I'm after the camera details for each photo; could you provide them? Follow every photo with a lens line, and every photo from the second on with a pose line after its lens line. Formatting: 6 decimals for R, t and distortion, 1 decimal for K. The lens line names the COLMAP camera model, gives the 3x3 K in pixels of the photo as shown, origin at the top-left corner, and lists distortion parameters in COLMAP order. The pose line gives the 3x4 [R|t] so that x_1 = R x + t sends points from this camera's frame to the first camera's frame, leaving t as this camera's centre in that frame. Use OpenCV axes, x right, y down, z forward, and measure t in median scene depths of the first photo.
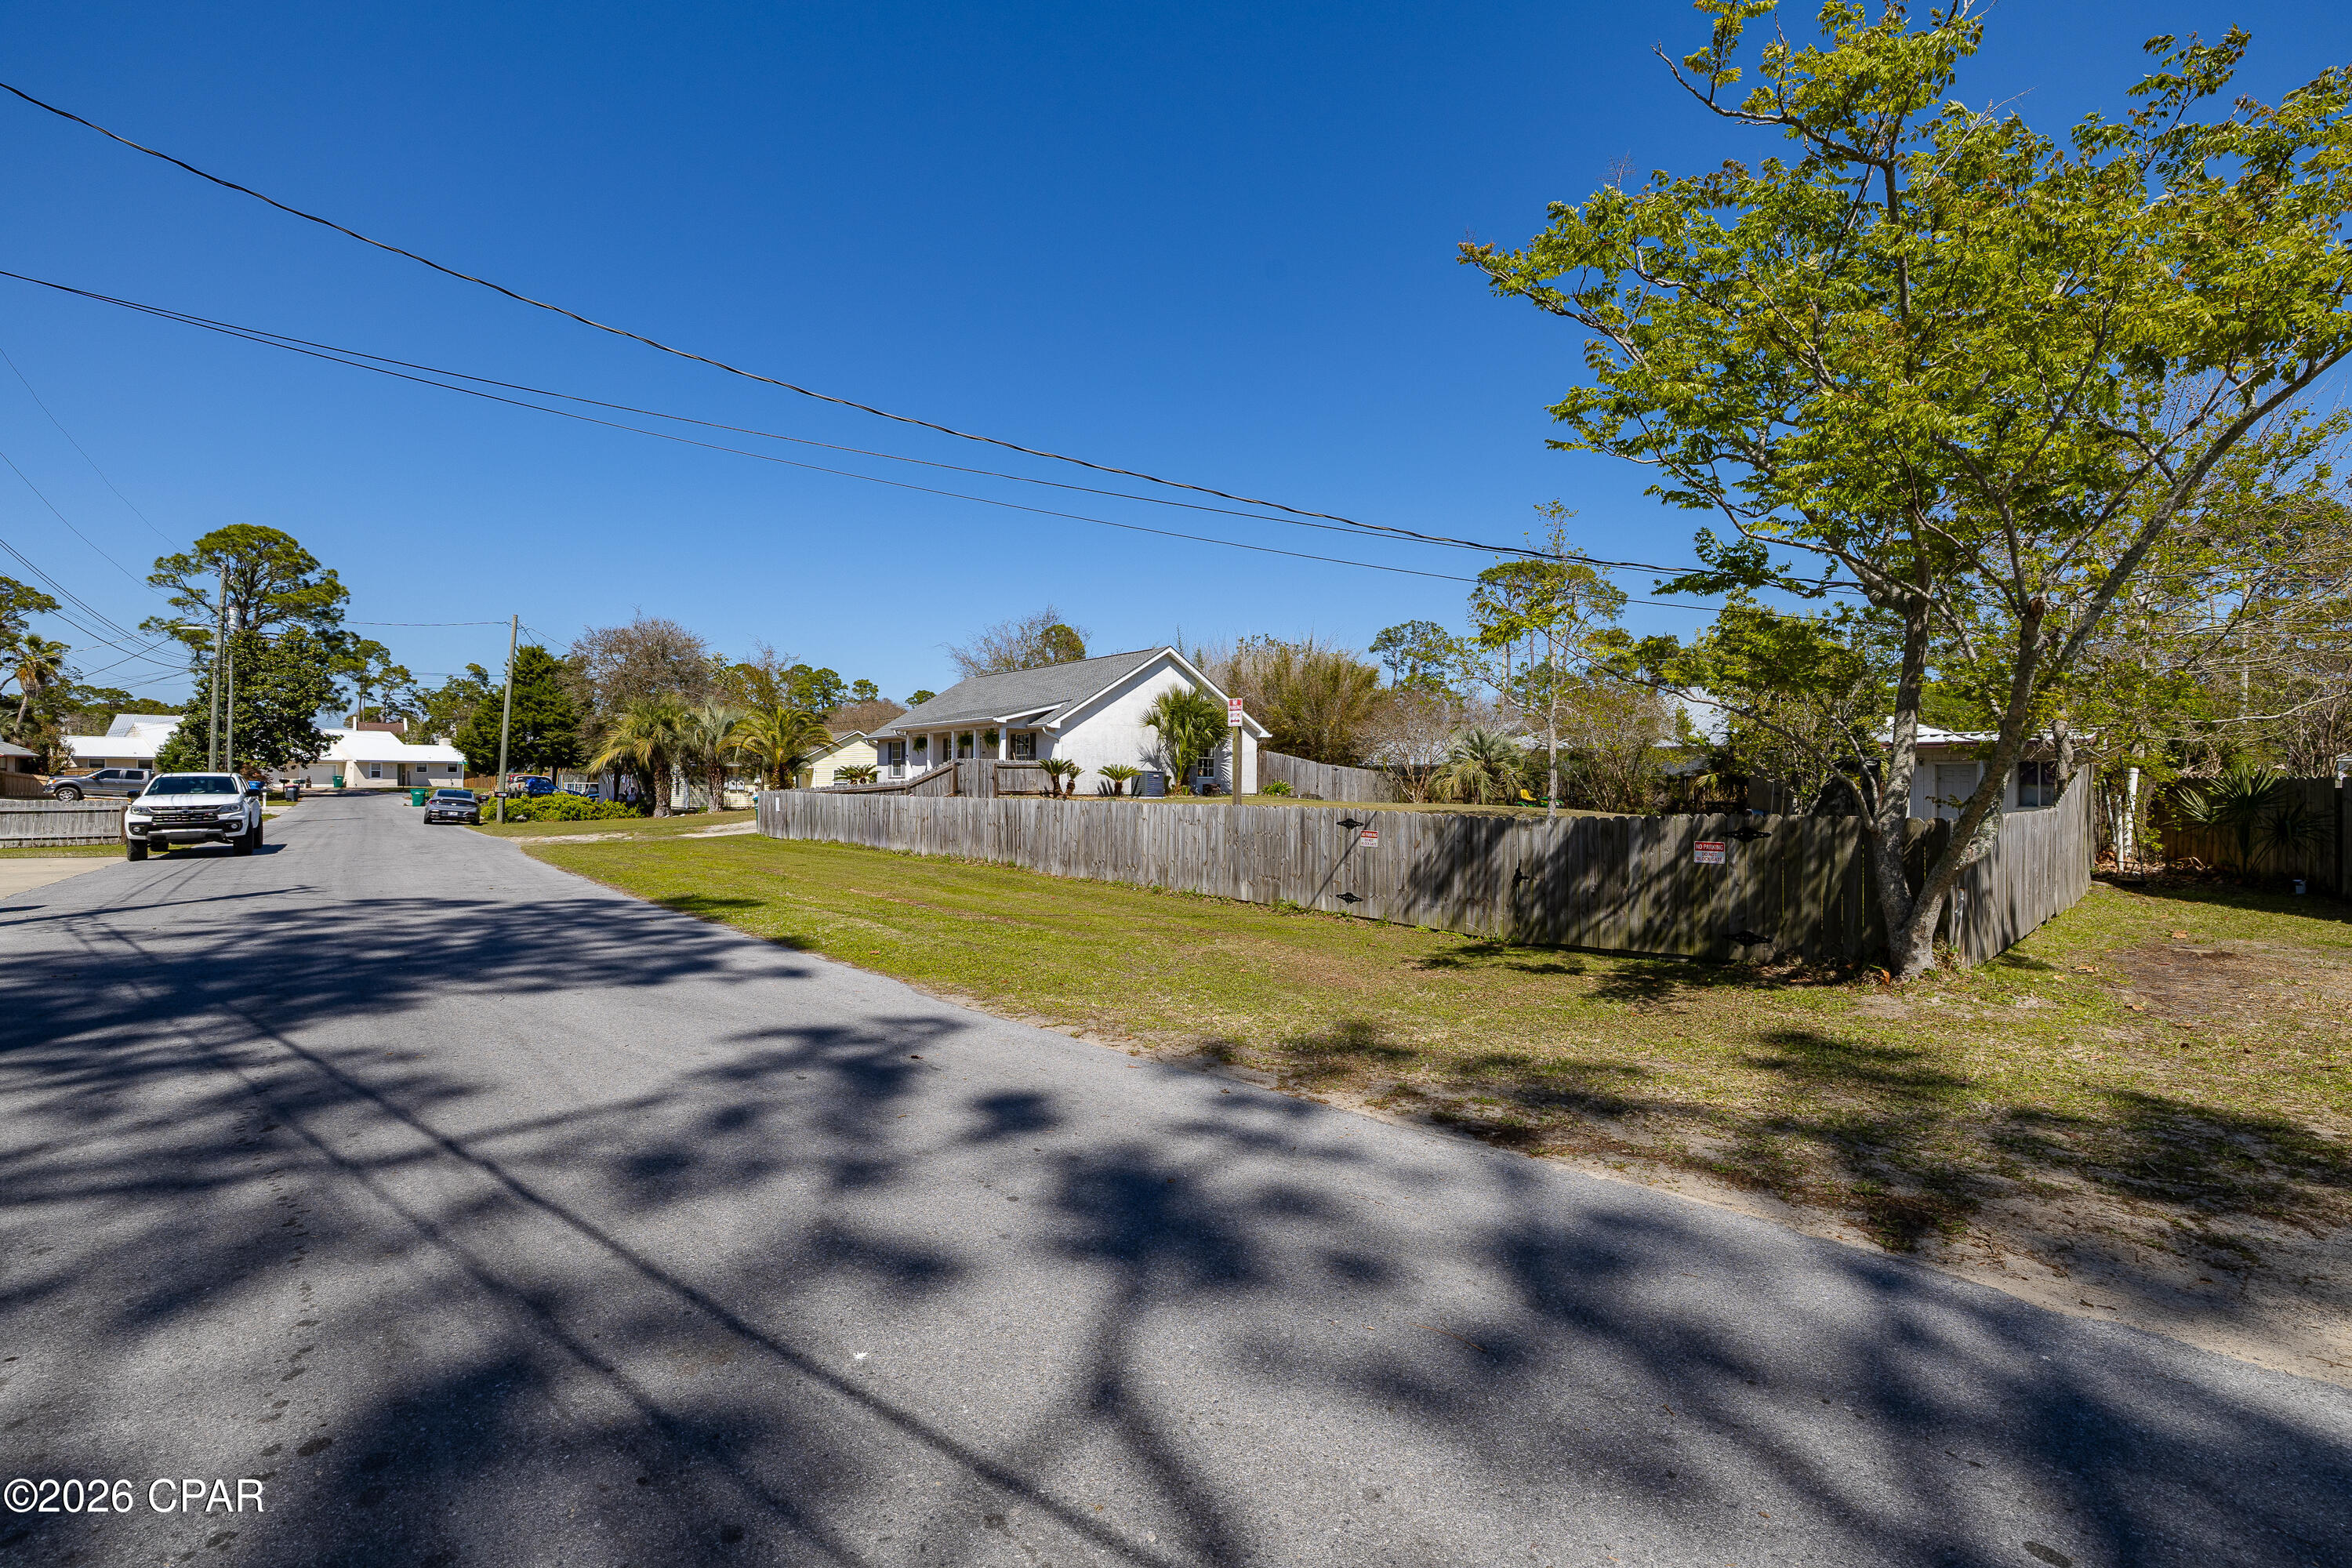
lens RADIAL K [[998.7, 0, 1171.7], [0, 998.7, 775.6], [0, 0, 1]] dist [-0.038667, 0.006443]
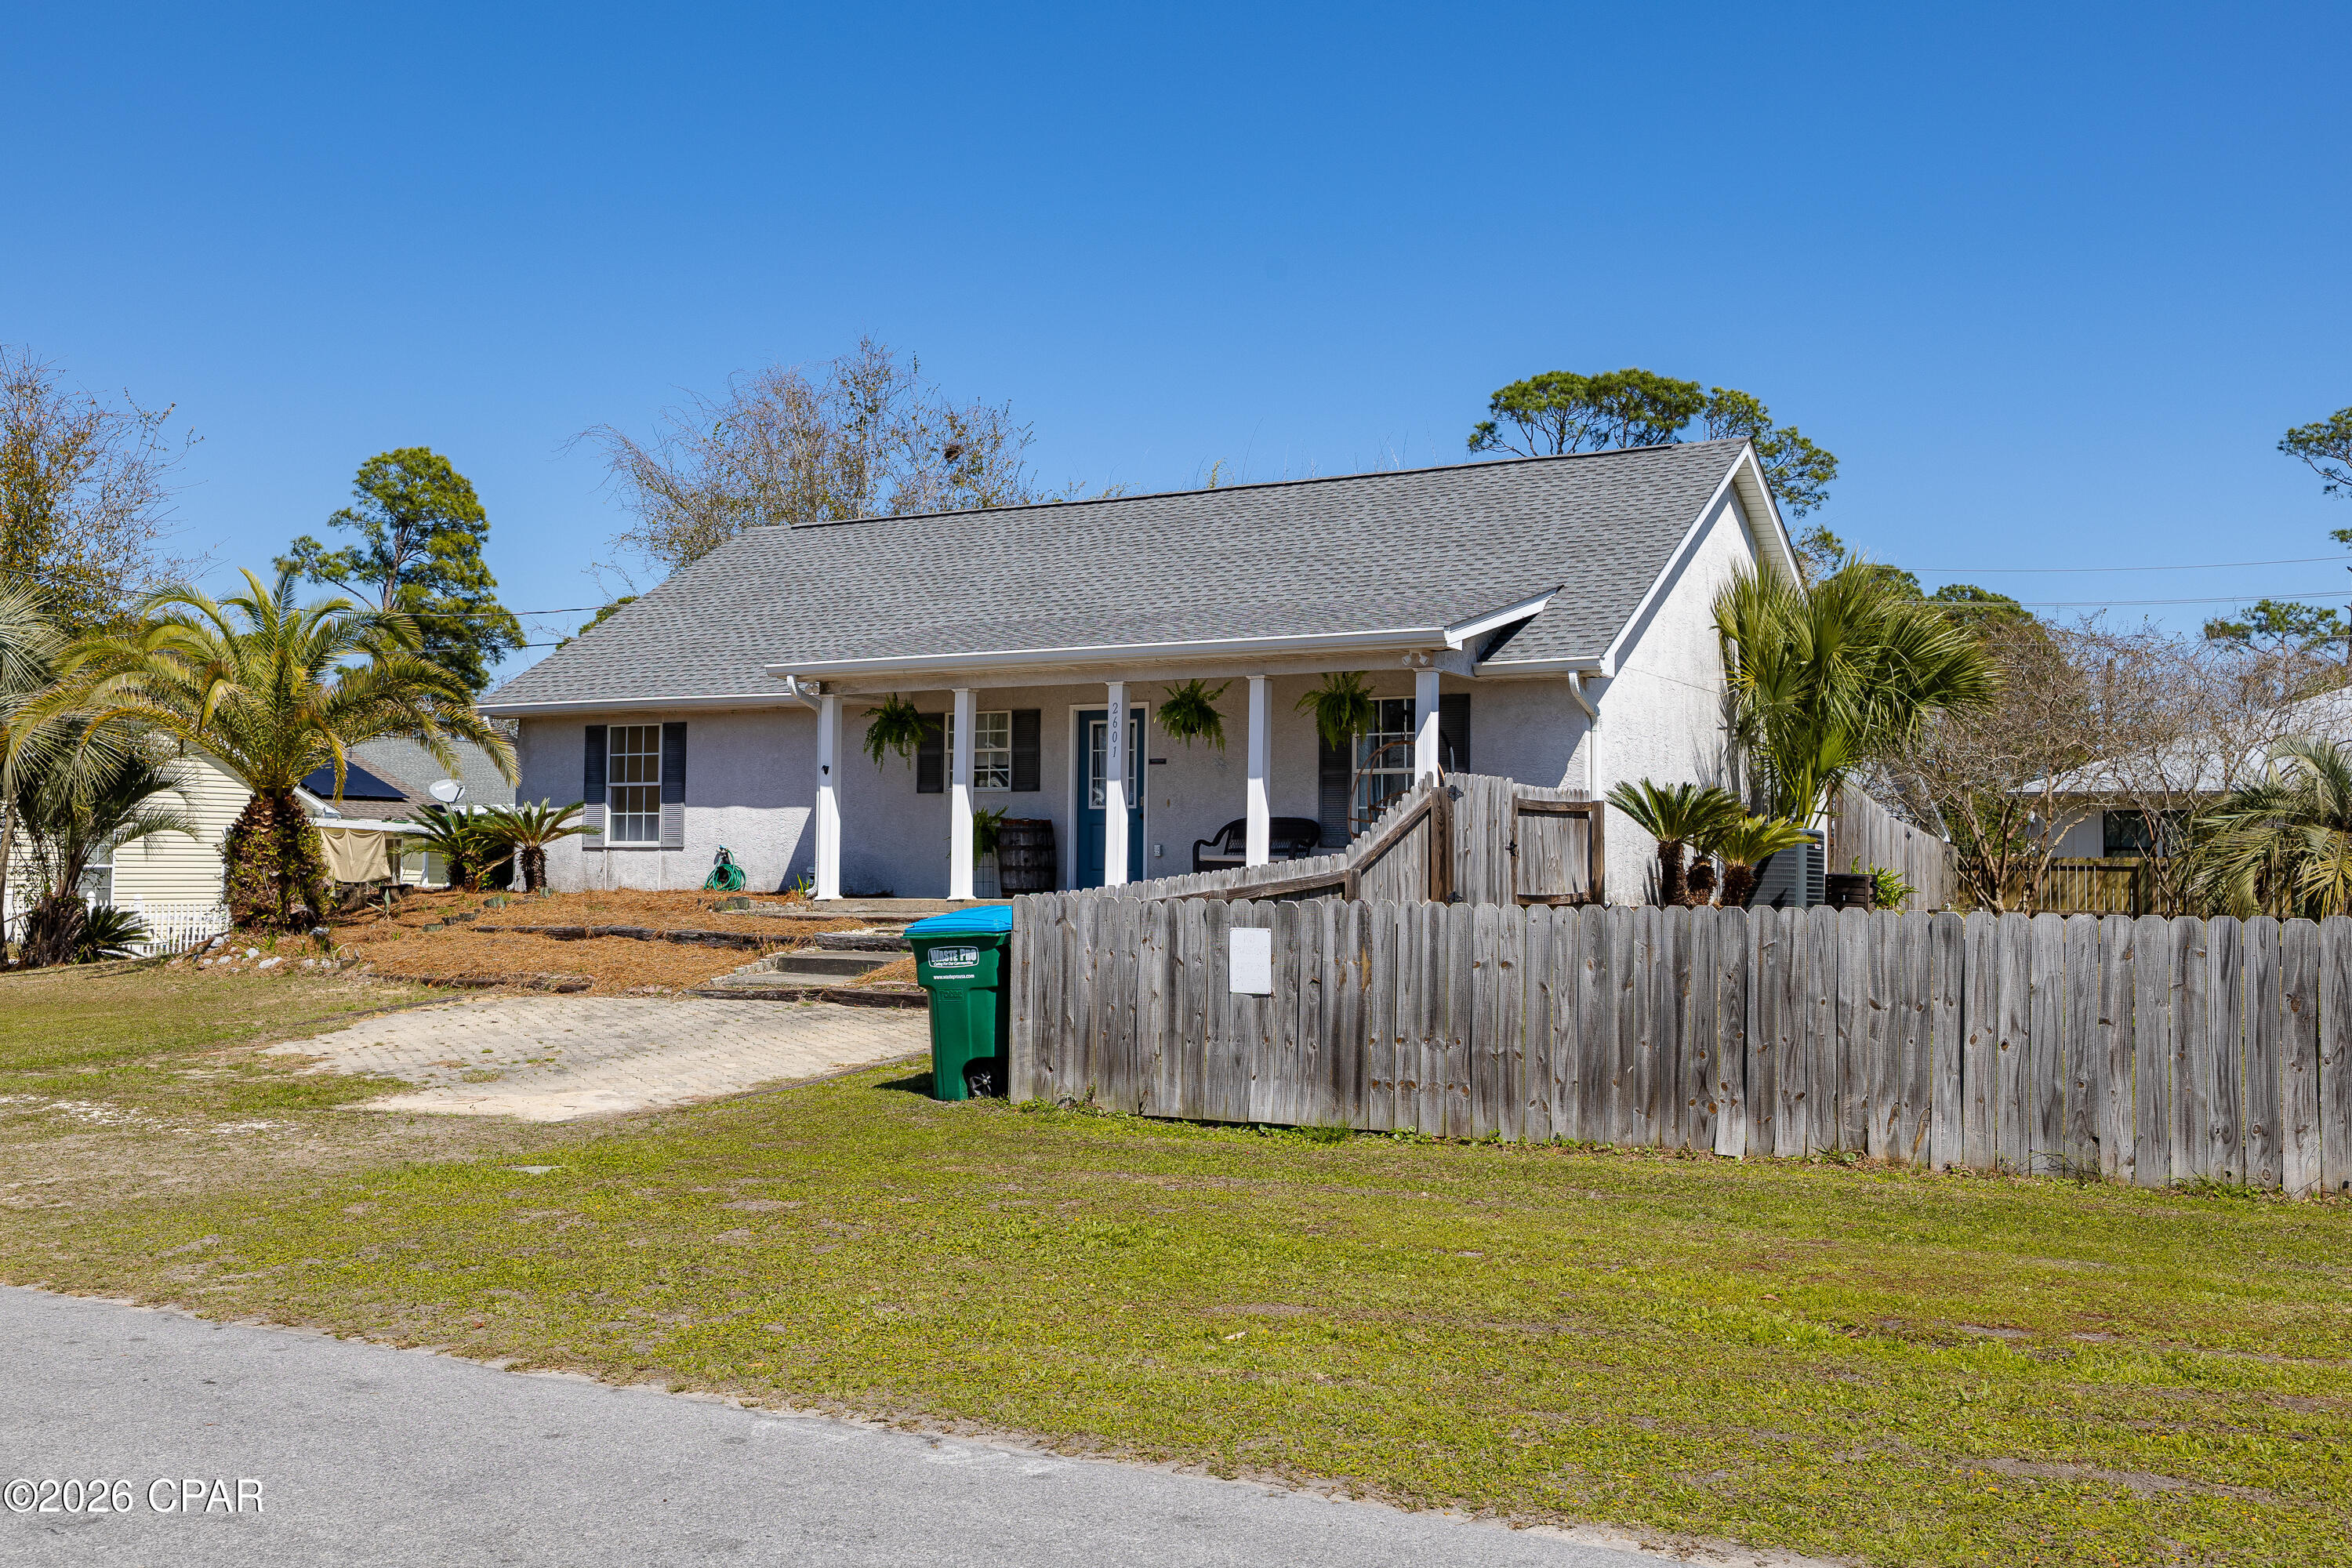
lens RADIAL K [[2182.1, 0, 1176.7], [0, 2182.1, 788.0], [0, 0, 1]] dist [0.062710, 0.000000]
pose [[0.934284, 0.016383, 0.356153, -0.343281], [-0.005231, 0.999466, -0.032252, 0.004487], [-0.356491, 0.028270, 0.933871, 0.337346]]
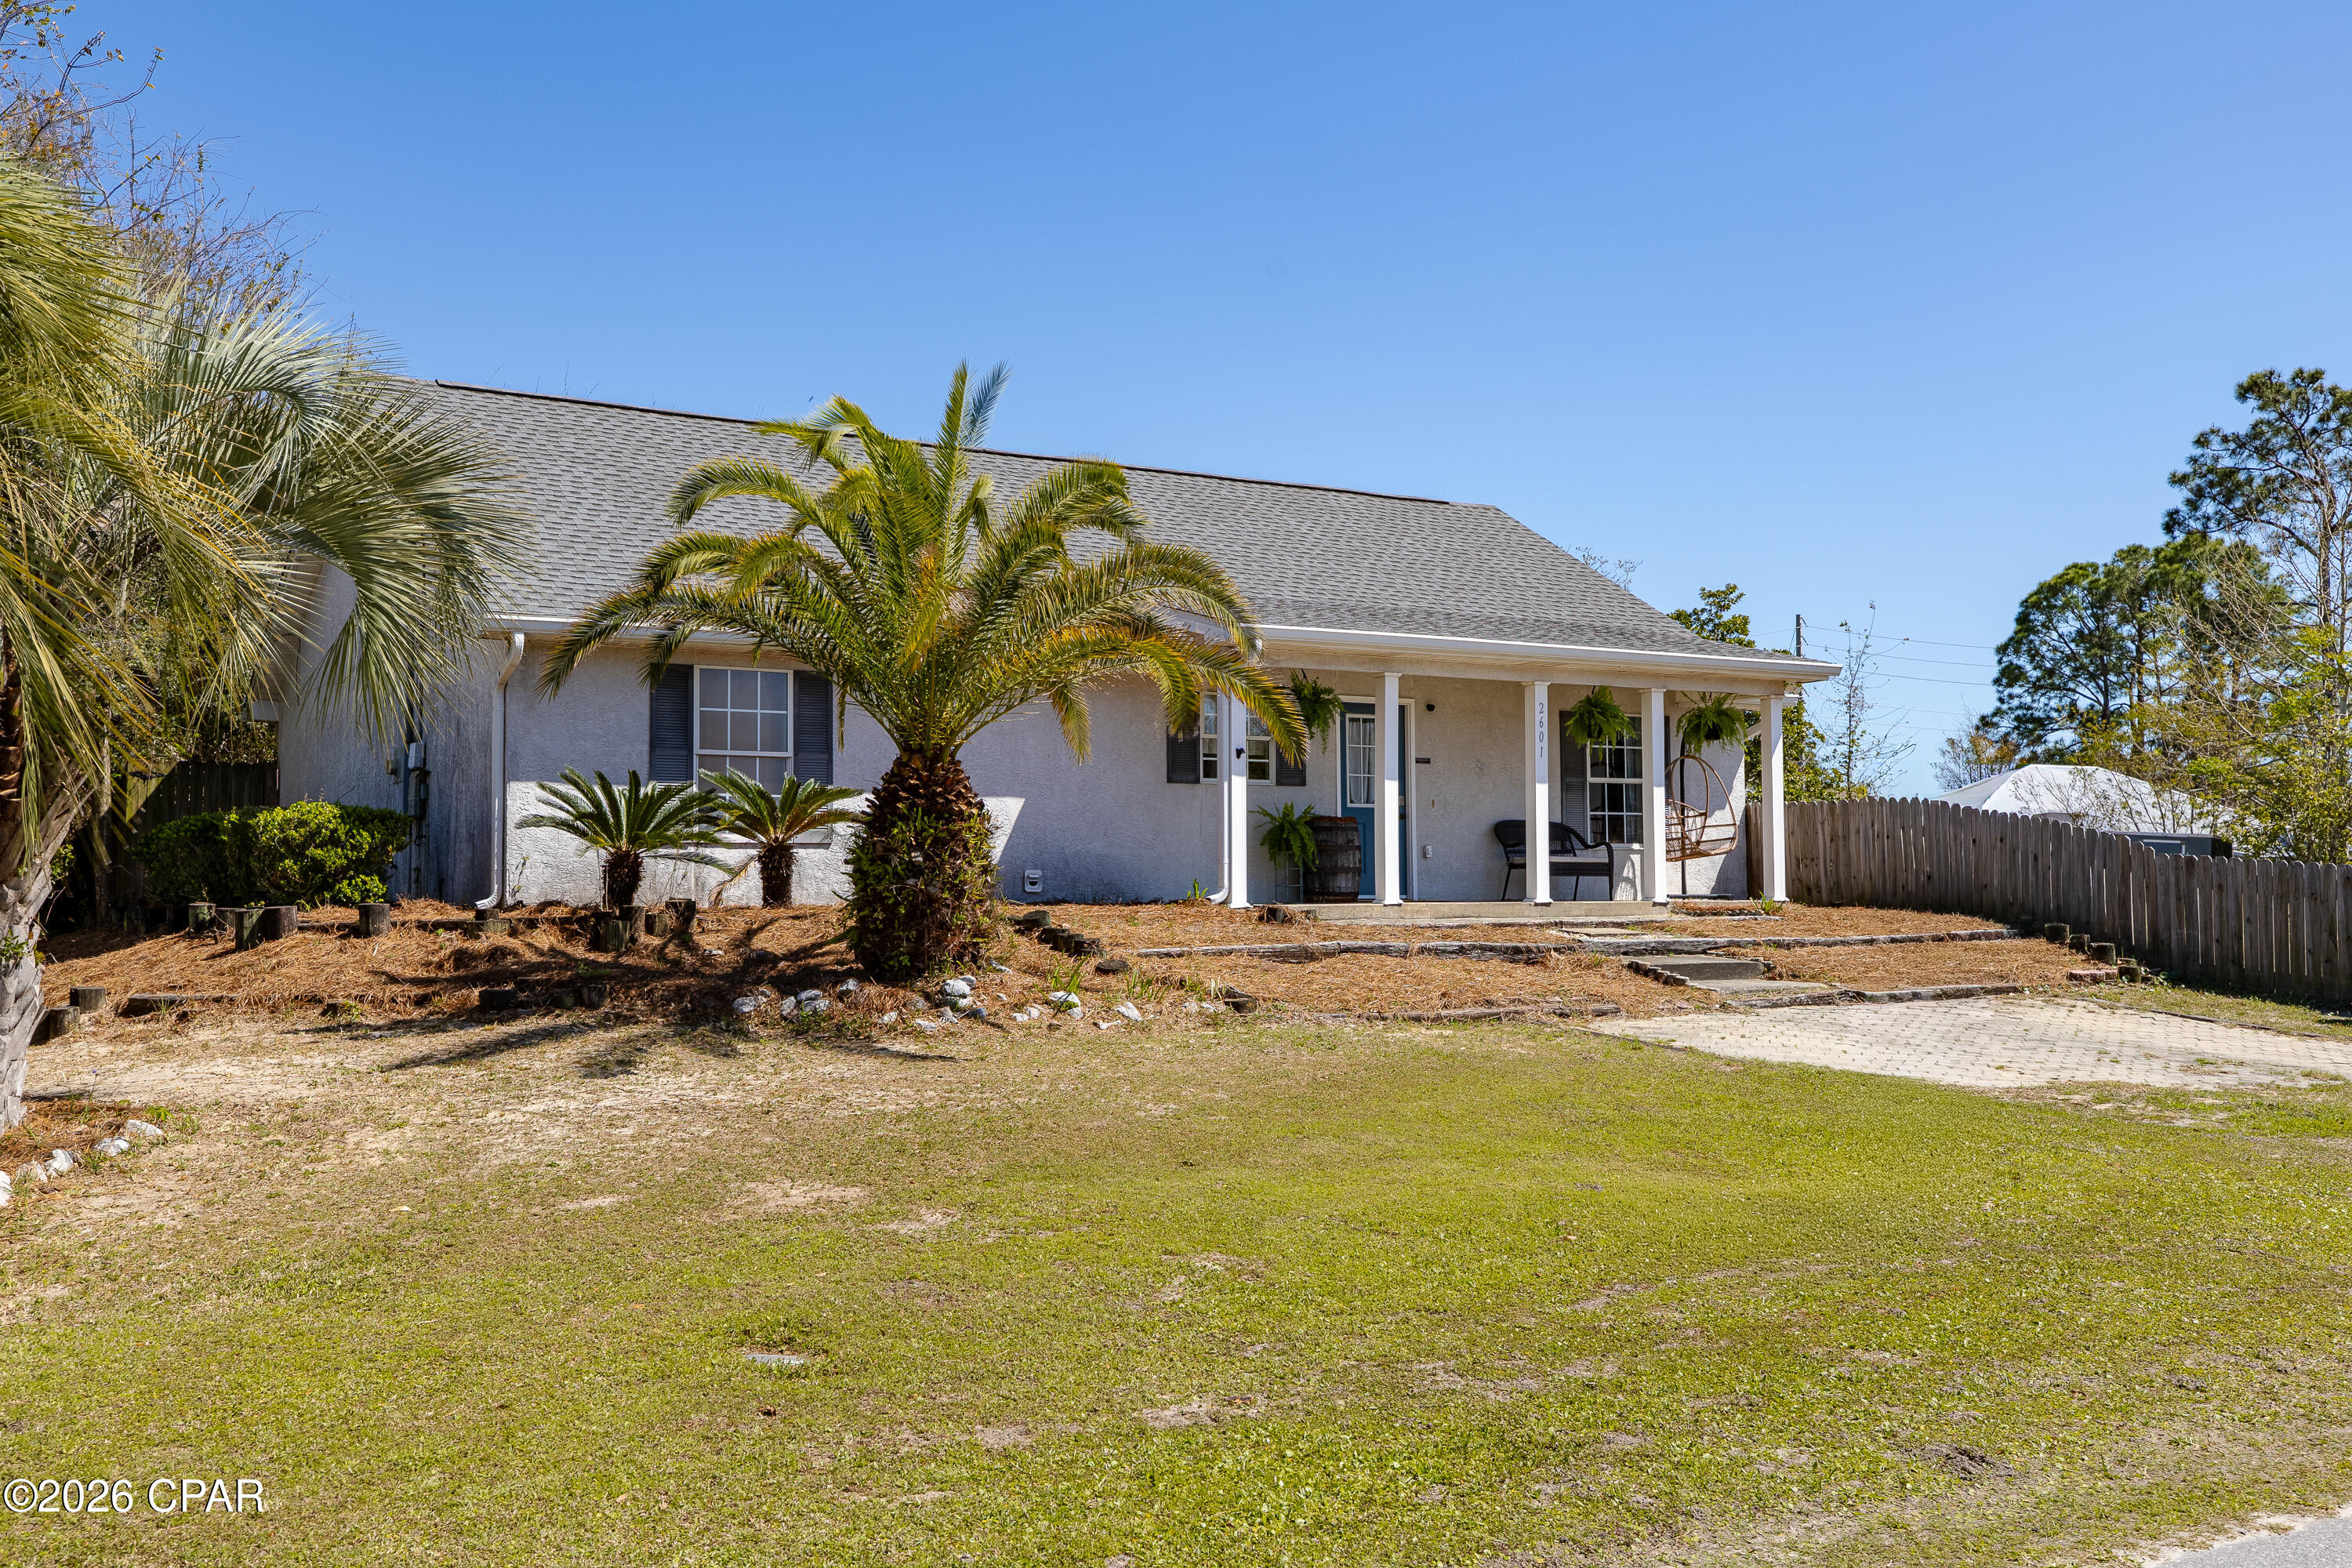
lens RADIAL K [[2182.1, 0, 1164.8], [0, 2182.1, 800.1], [0, 0, 1]] dist [0.062710, 0.000000]
pose [[0.126523, 0.035573, 0.991326, -0.682973], [0.000001, 0.999357, -0.035861, 0.008999], [-0.991964, 0.004538, 0.126442, 0.829477]]
